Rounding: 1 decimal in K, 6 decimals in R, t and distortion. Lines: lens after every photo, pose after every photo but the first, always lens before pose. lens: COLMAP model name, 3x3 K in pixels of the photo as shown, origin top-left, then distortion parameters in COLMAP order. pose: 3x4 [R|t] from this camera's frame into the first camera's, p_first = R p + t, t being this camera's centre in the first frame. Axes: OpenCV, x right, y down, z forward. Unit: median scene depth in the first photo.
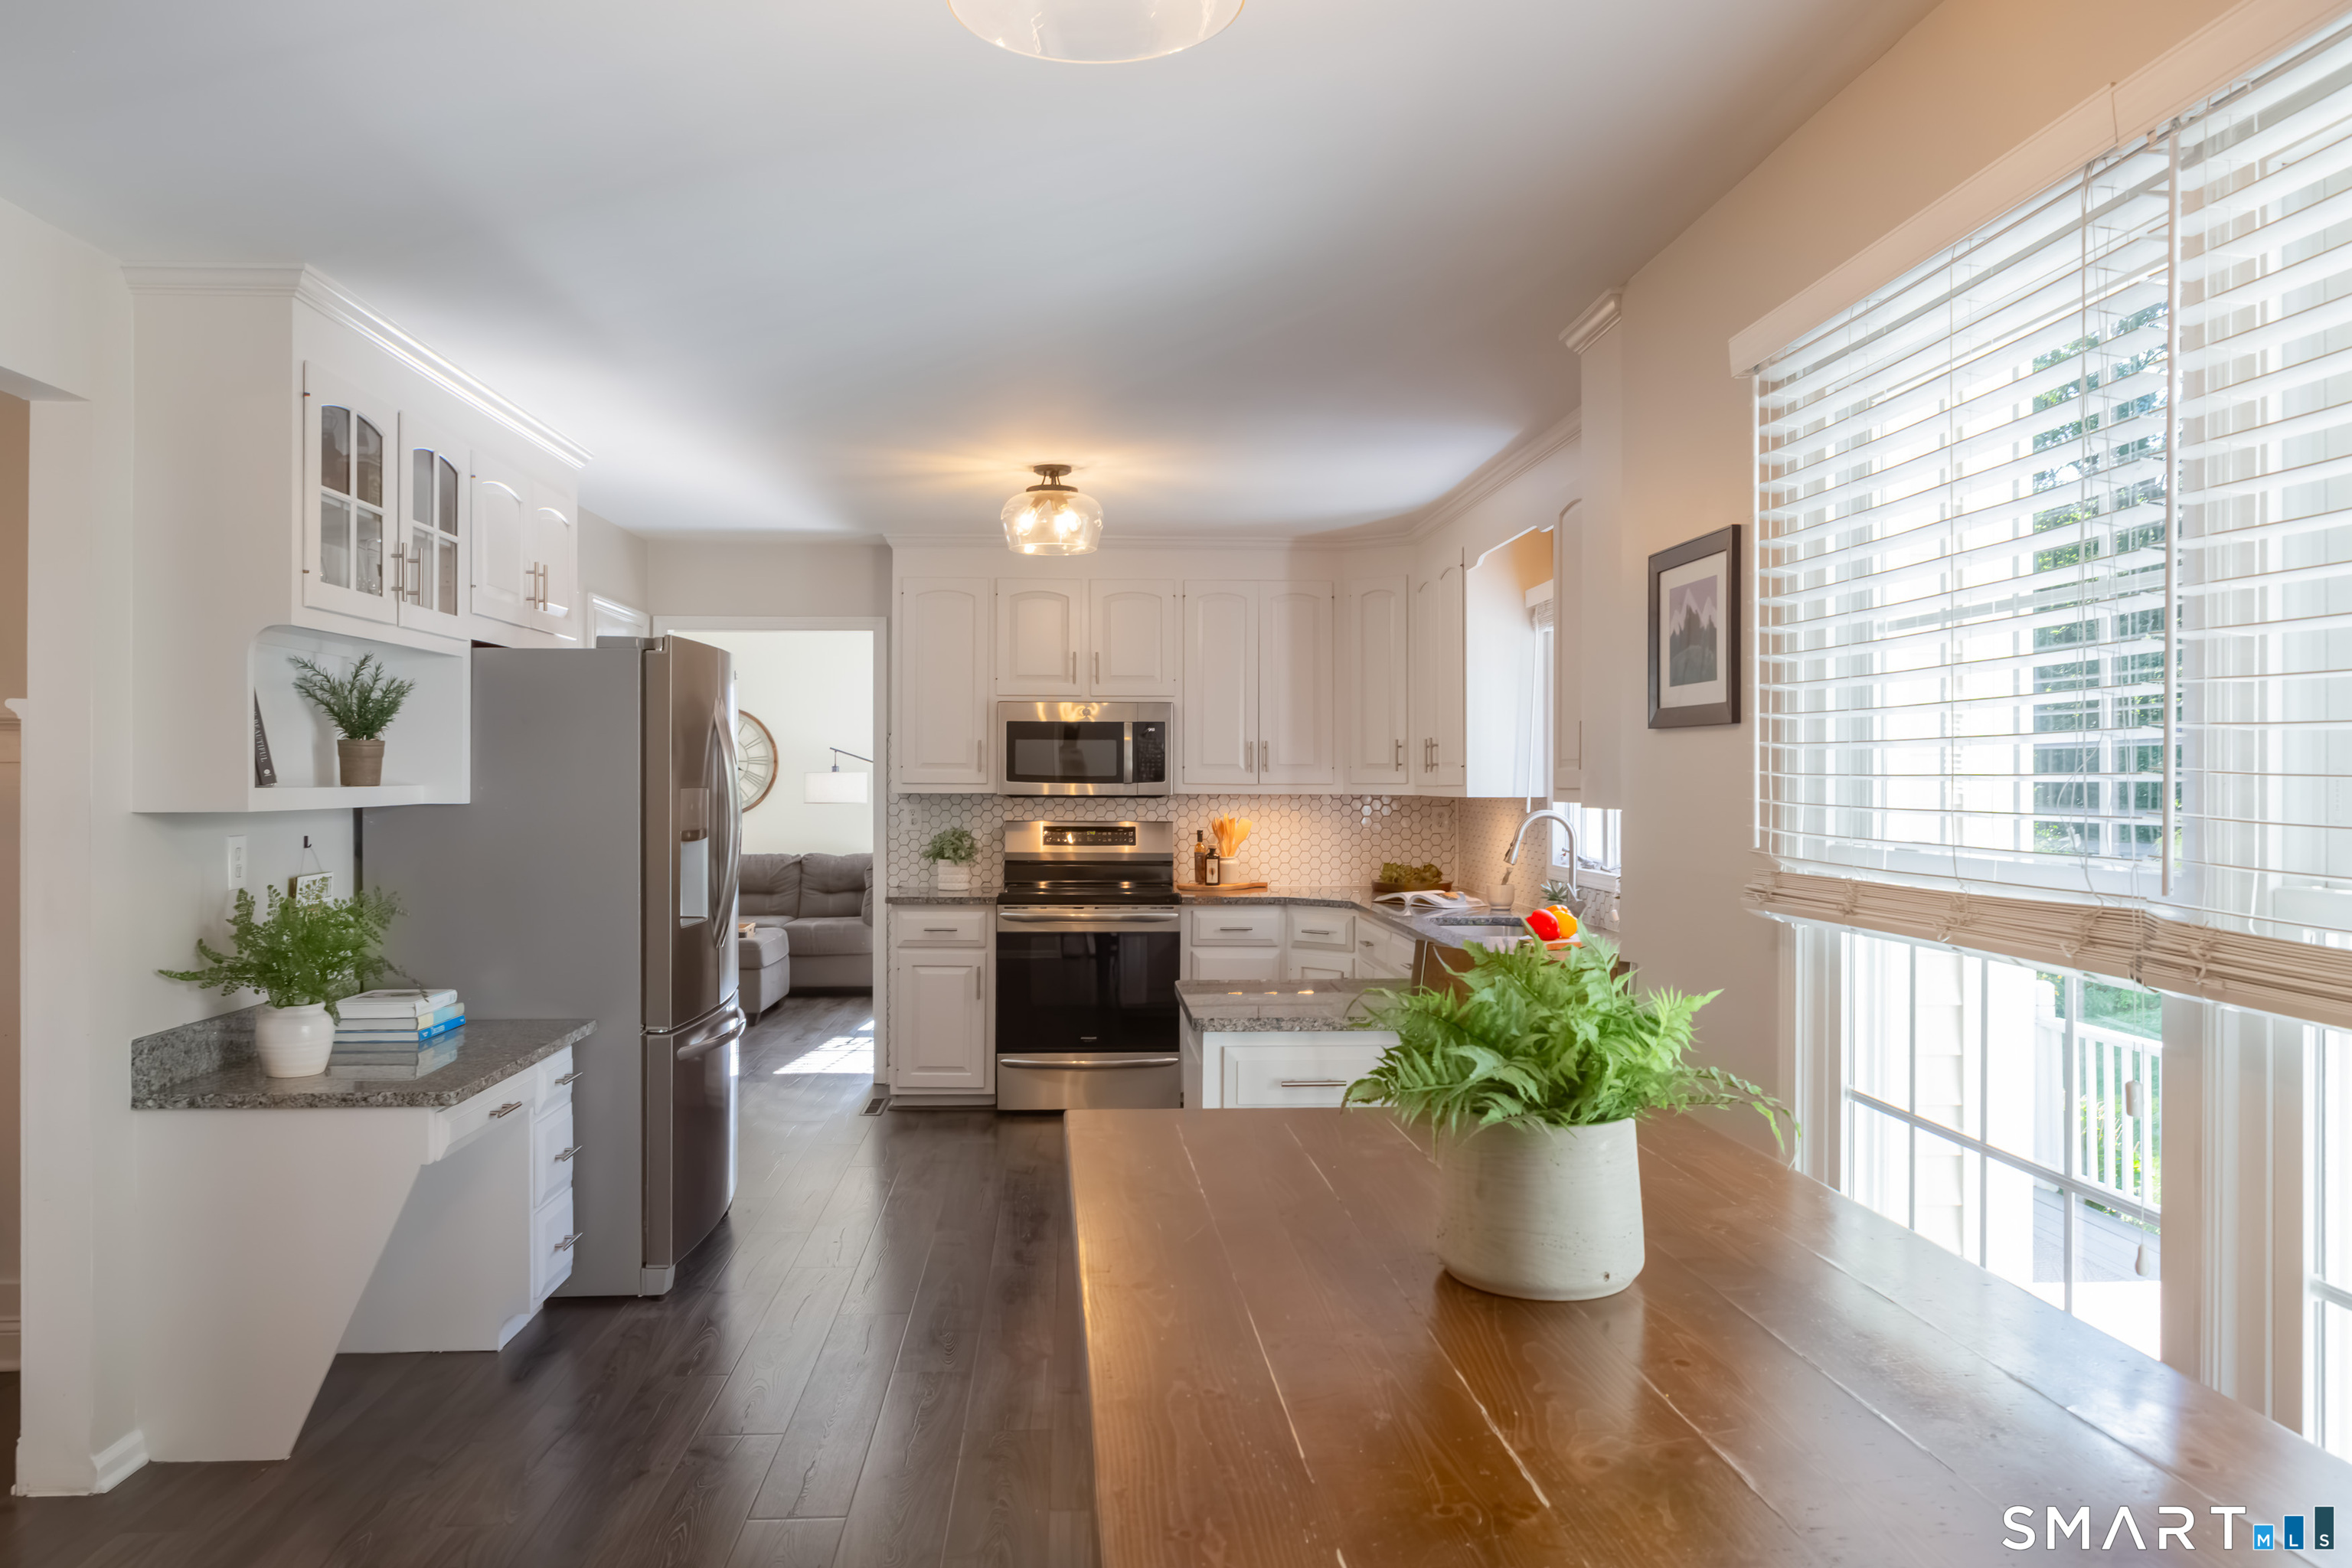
lens RADIAL K [[1645.4, 0, 1166.9], [0, 1645.4, 774.0], [0, 0, 1]] dist [-0.014521, 0.013906]
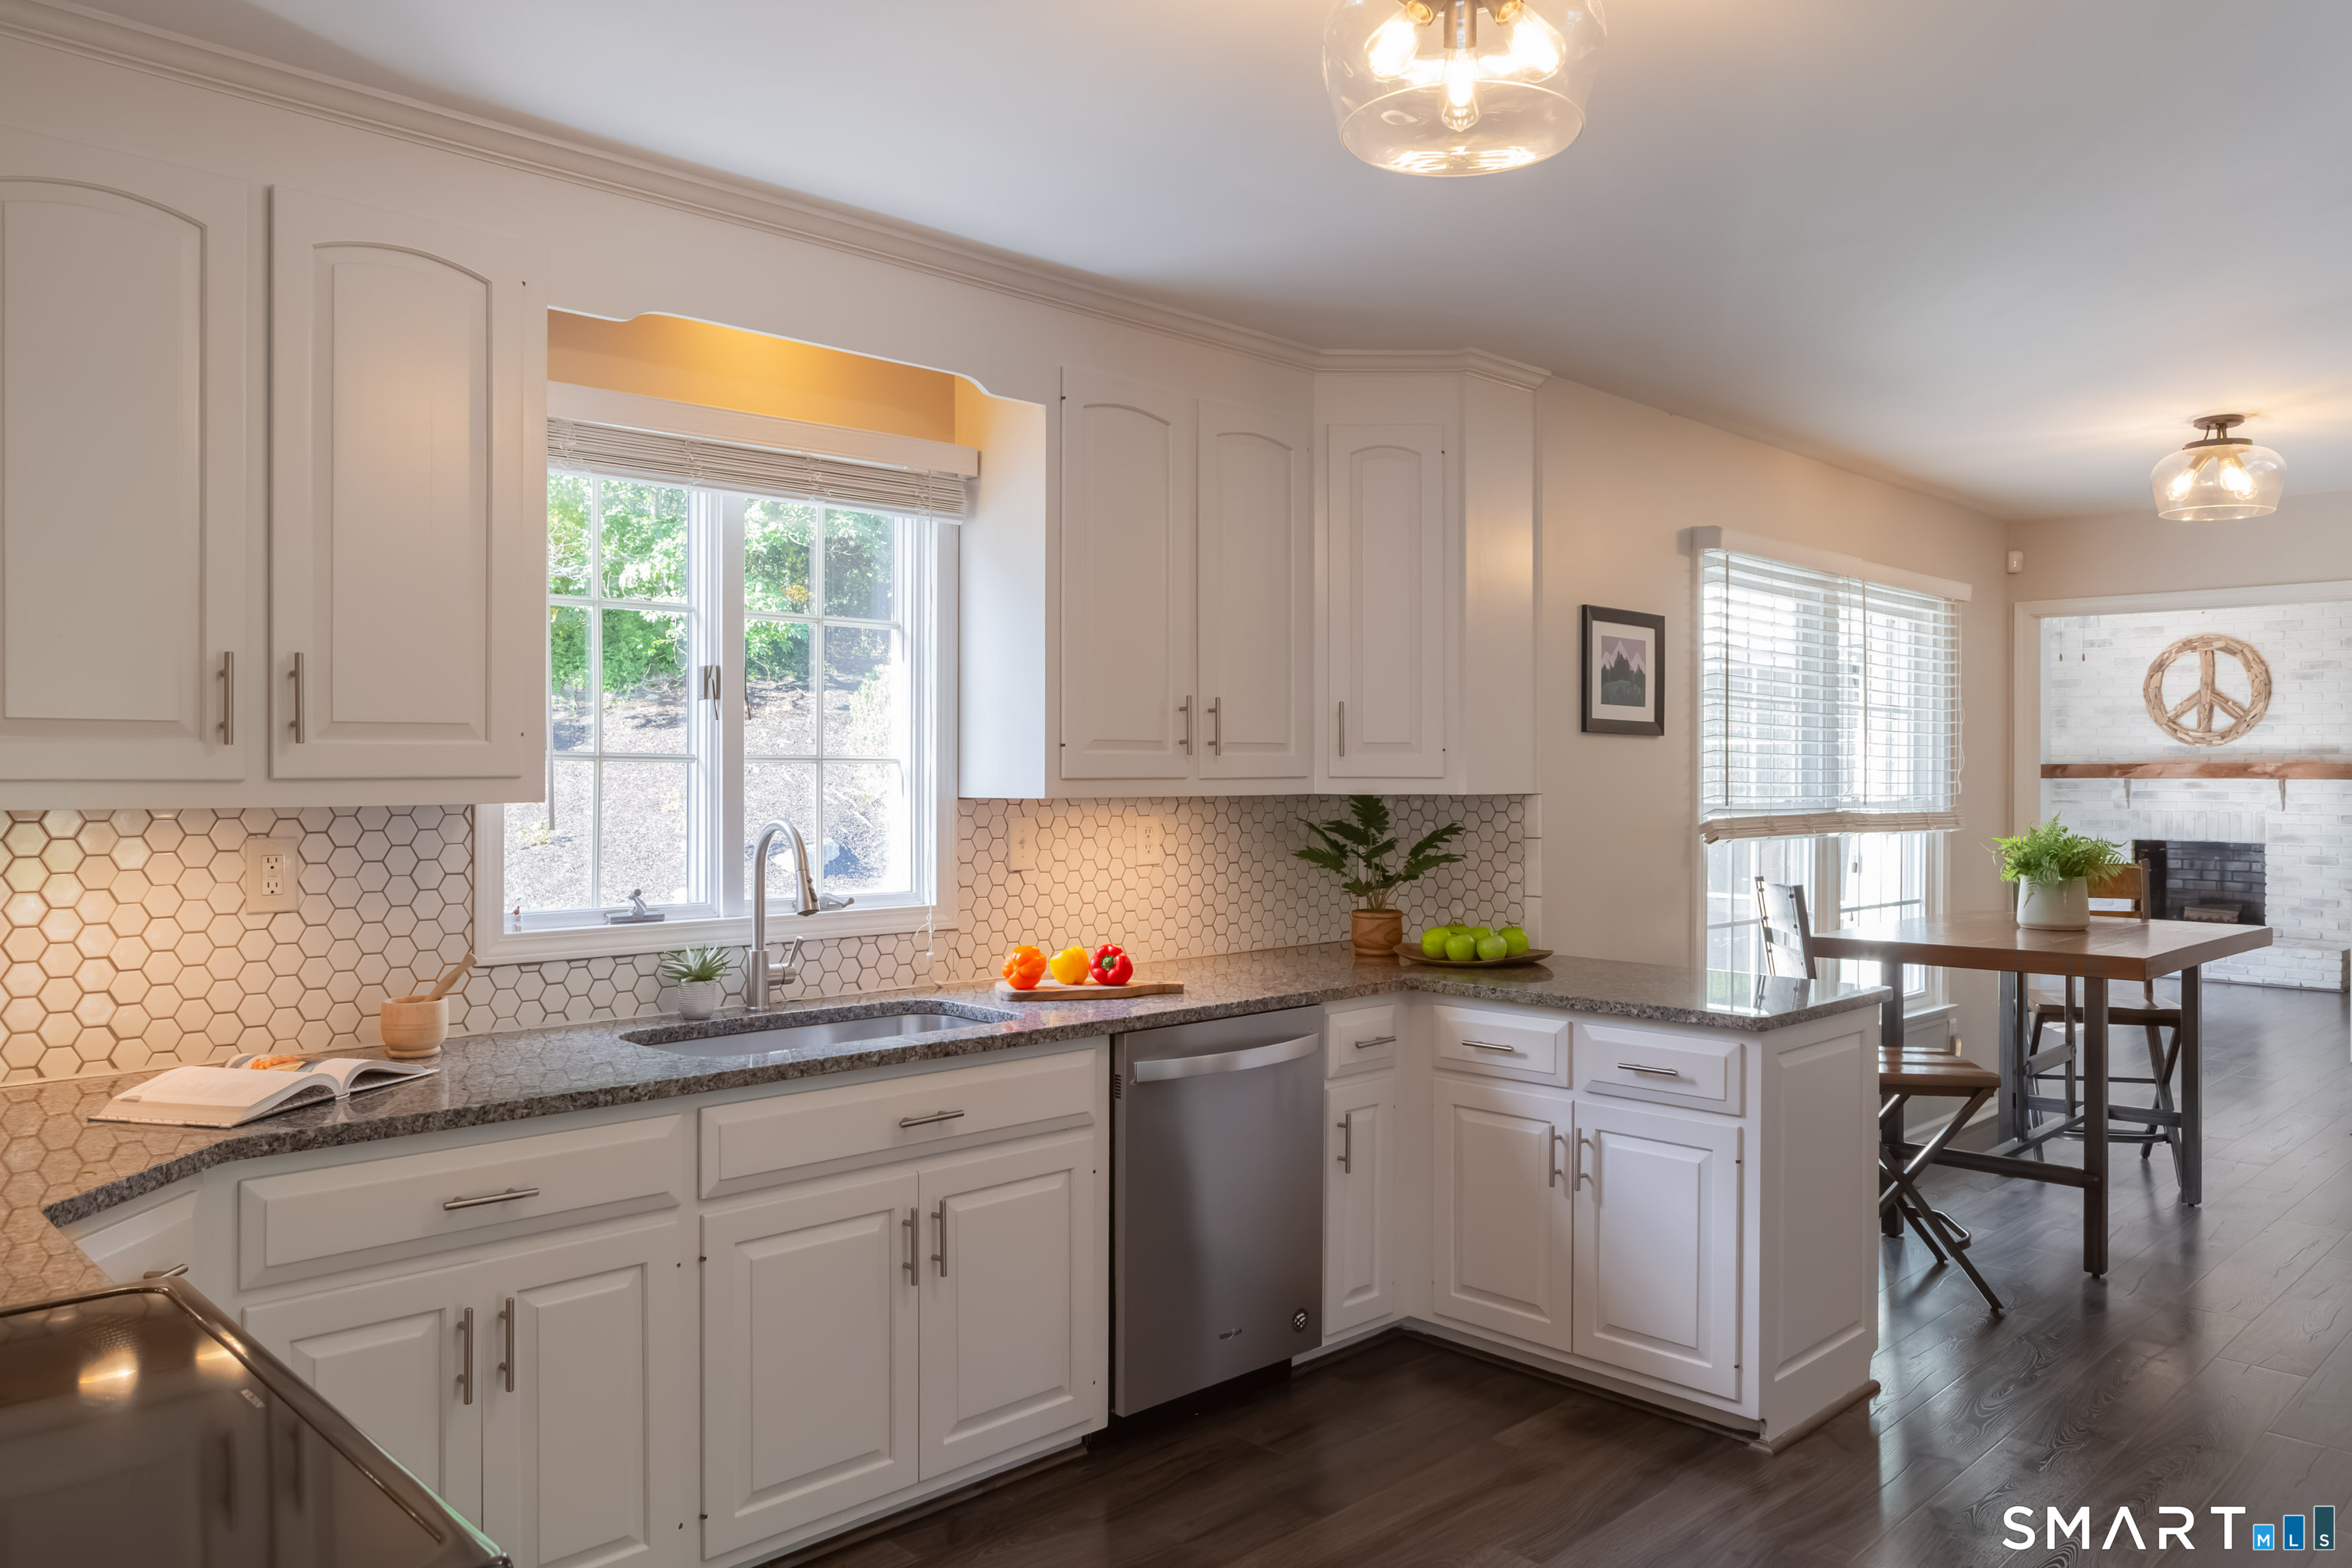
lens RADIAL K [[1645.4, 0, 1183.3], [0, 1645.4, 779.1], [0, 0, 1]] dist [-0.014521, 0.013906]
pose [[-0.662871, -0.008611, 0.748684, -0.299347], [-0.007195, 0.999961, 0.005131, 0.004014], [-0.748699, -0.001986, -0.662907, 1.278570]]
